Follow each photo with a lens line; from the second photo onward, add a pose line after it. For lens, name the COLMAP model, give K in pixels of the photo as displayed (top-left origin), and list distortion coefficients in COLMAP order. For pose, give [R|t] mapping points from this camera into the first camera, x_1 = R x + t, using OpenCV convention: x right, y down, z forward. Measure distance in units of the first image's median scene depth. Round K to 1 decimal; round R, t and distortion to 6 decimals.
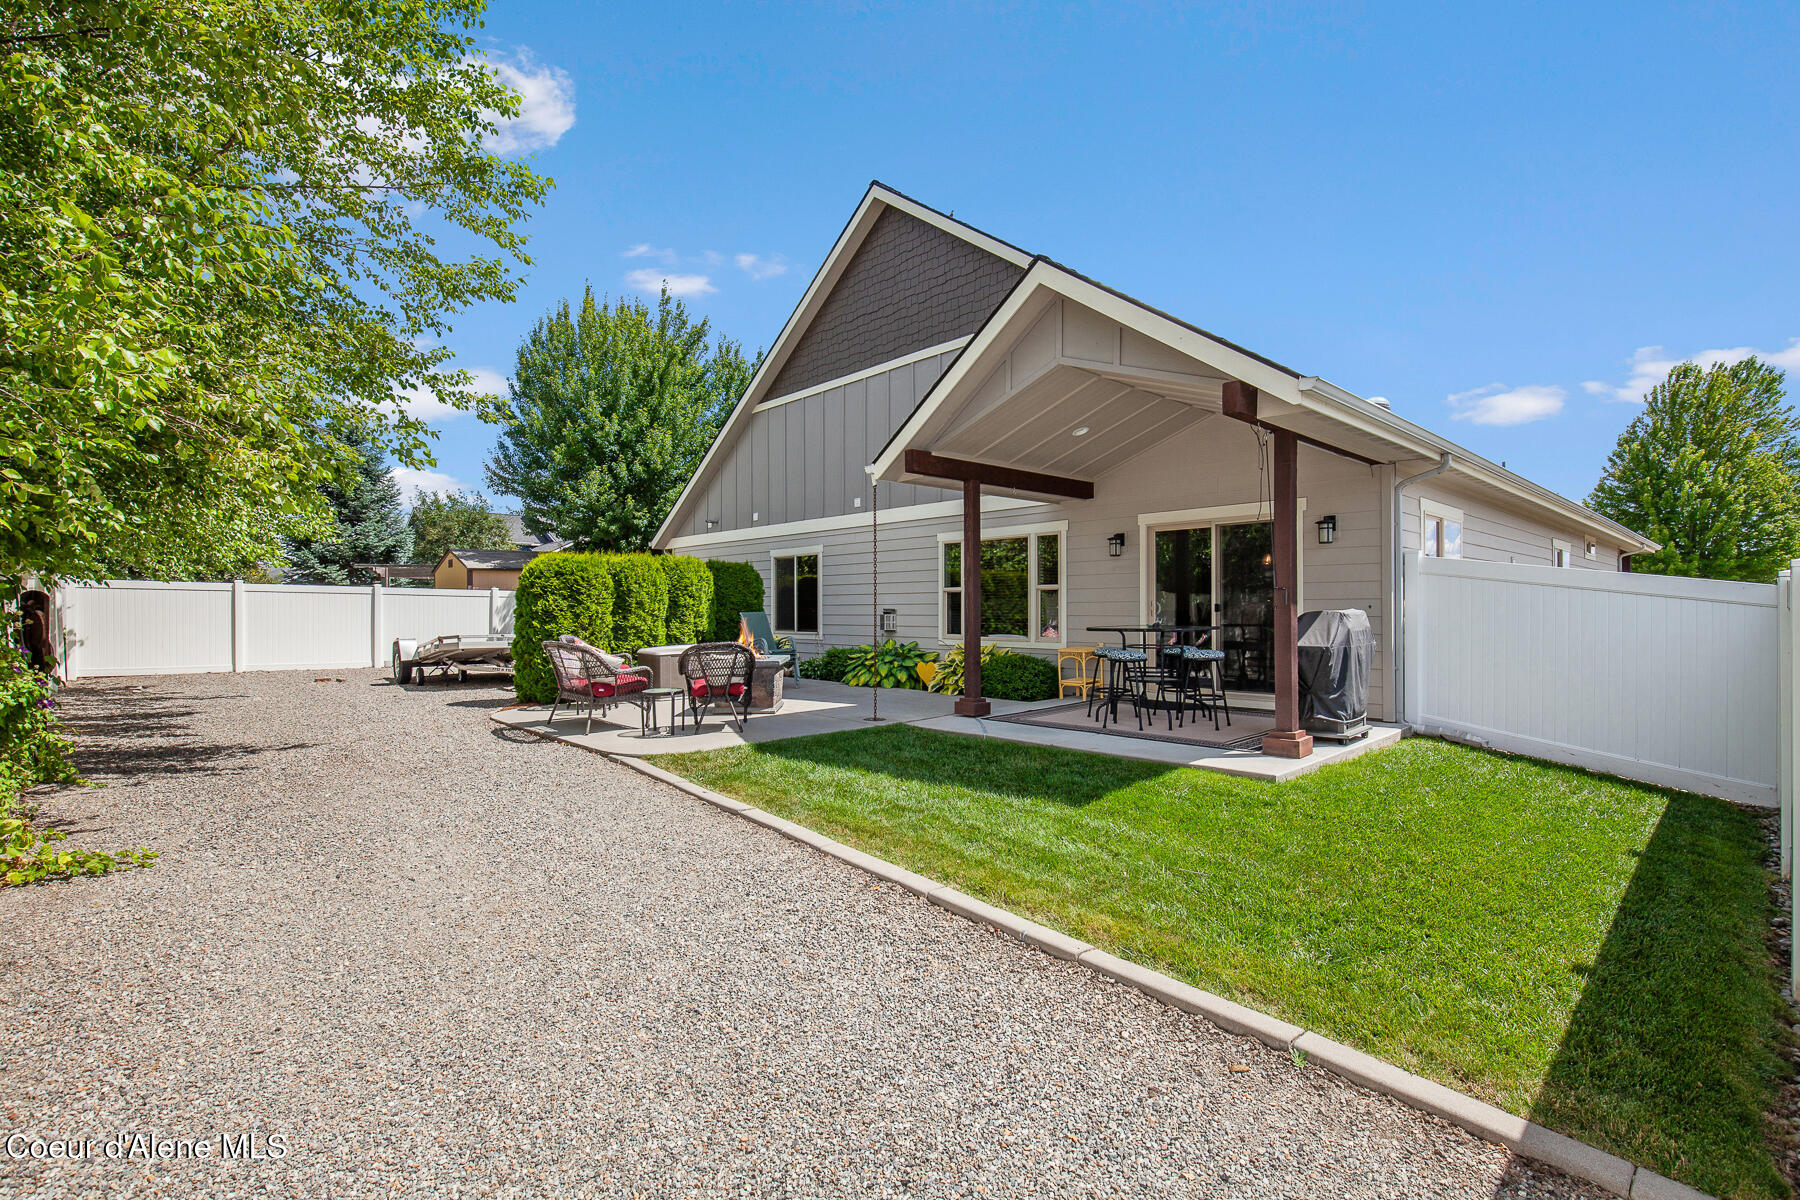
lens RADIAL K [[831.7, 0, 891.4], [0, 831.7, 605.3], [0, 0, 1]] dist [-0.003440, -0.000046]
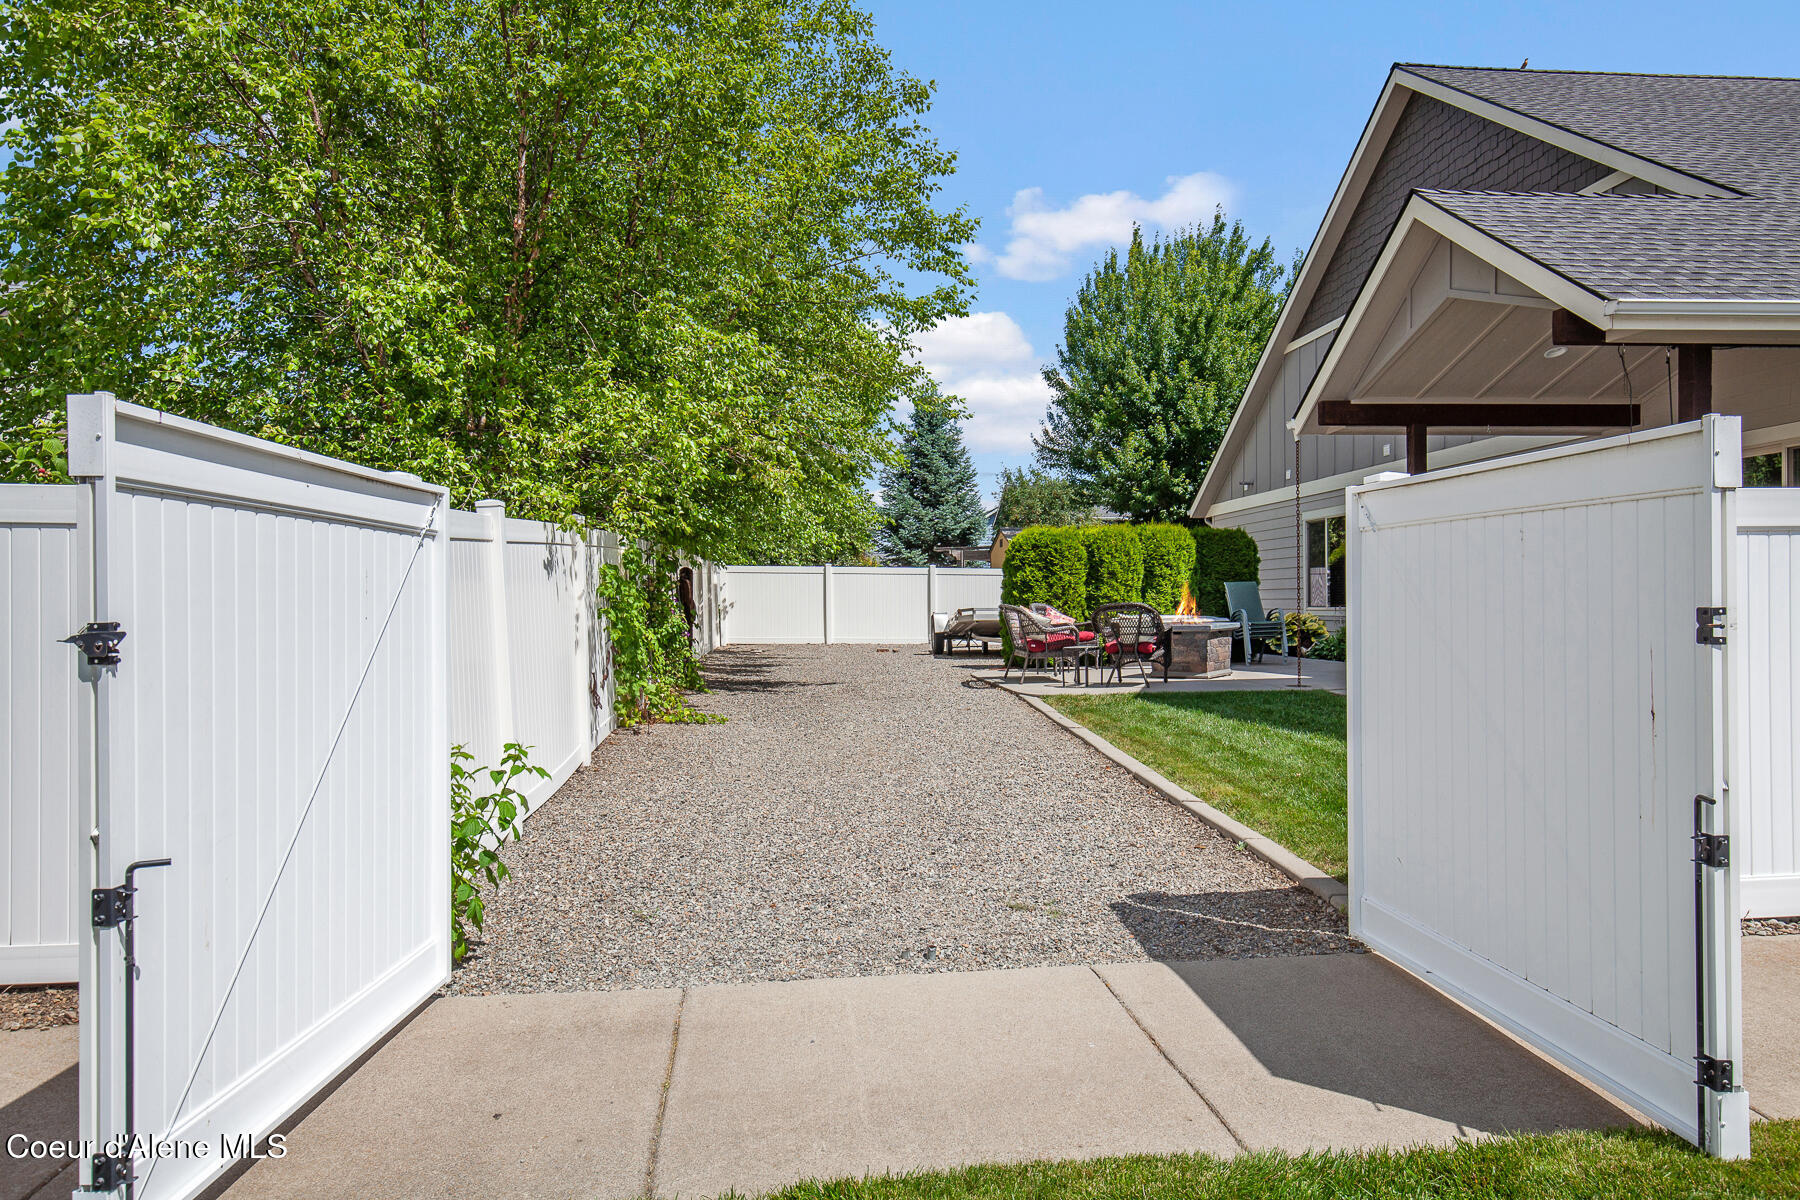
lens RADIAL K [[1211.8, 0, 900.0], [0, 1211.8, 600.0], [0, 0, 1]] dist [-0.001912, -0.000635]
pose [[0.785115, -0.008799, -0.619287, 0.357682], [0.007723, 0.999960, -0.004416, 0.030232], [0.619302, -0.001315, 0.785152, -0.277414]]
